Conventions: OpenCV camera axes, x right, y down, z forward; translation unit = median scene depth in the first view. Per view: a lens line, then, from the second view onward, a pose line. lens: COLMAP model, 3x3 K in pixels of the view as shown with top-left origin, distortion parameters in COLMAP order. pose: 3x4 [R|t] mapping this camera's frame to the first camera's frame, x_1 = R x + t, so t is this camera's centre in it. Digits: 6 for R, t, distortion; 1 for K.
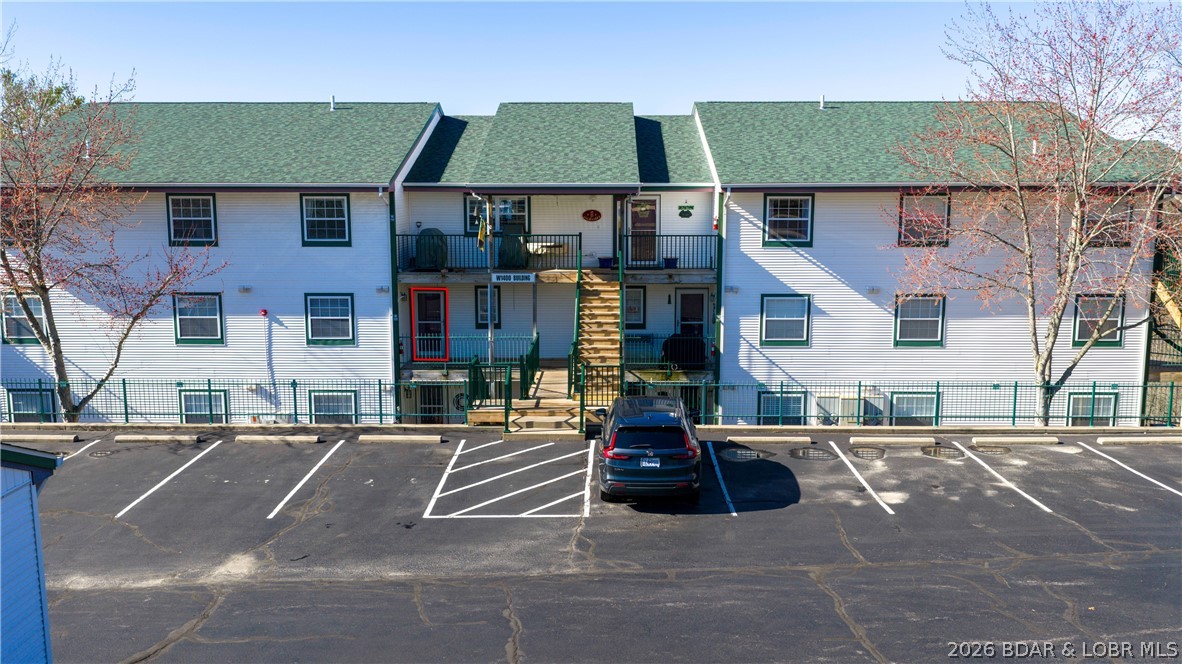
lens RADIAL K [[942.1, 0, 591.0], [0, 942.1, 332.0], [0, 0, 1]] dist [-0.008837, -0.009773]
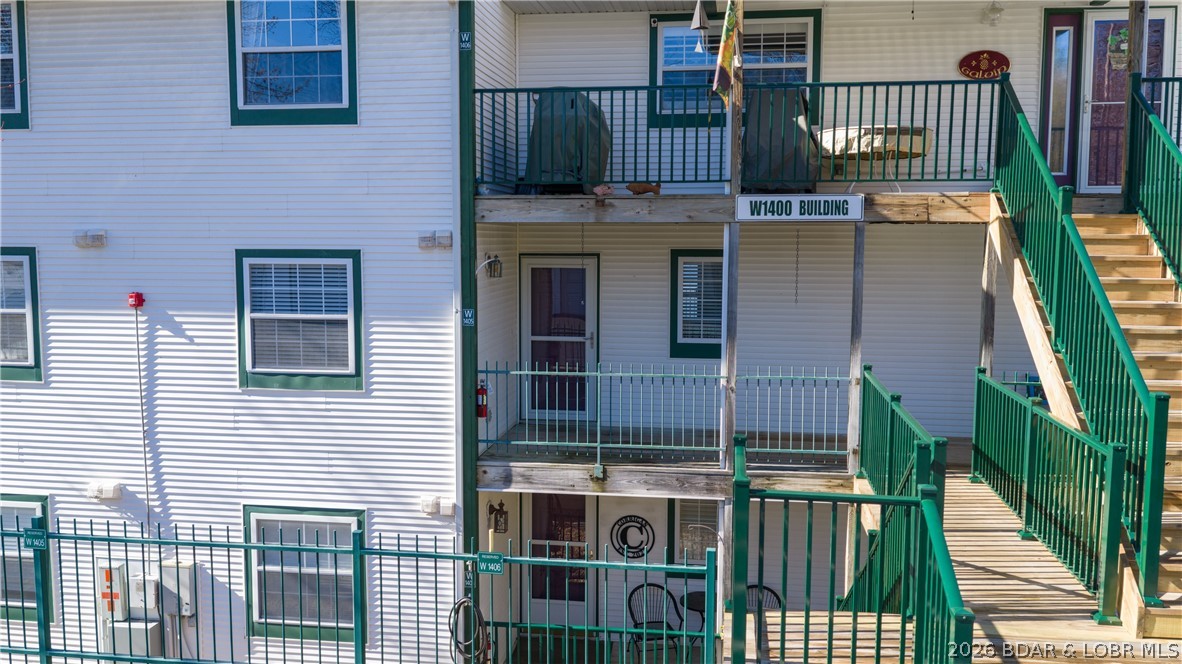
lens RADIAL K [[942.1, 0, 591.0], [0, 942.1, 332.0], [0, 0, 1]] dist [-0.008837, -0.009773]
pose [[0.992387, 0.013441, -0.122424, -0.114754], [-0.020975, 0.997950, -0.060460, 0.011580], [0.121361, 0.062568, 0.990635, 0.640326]]
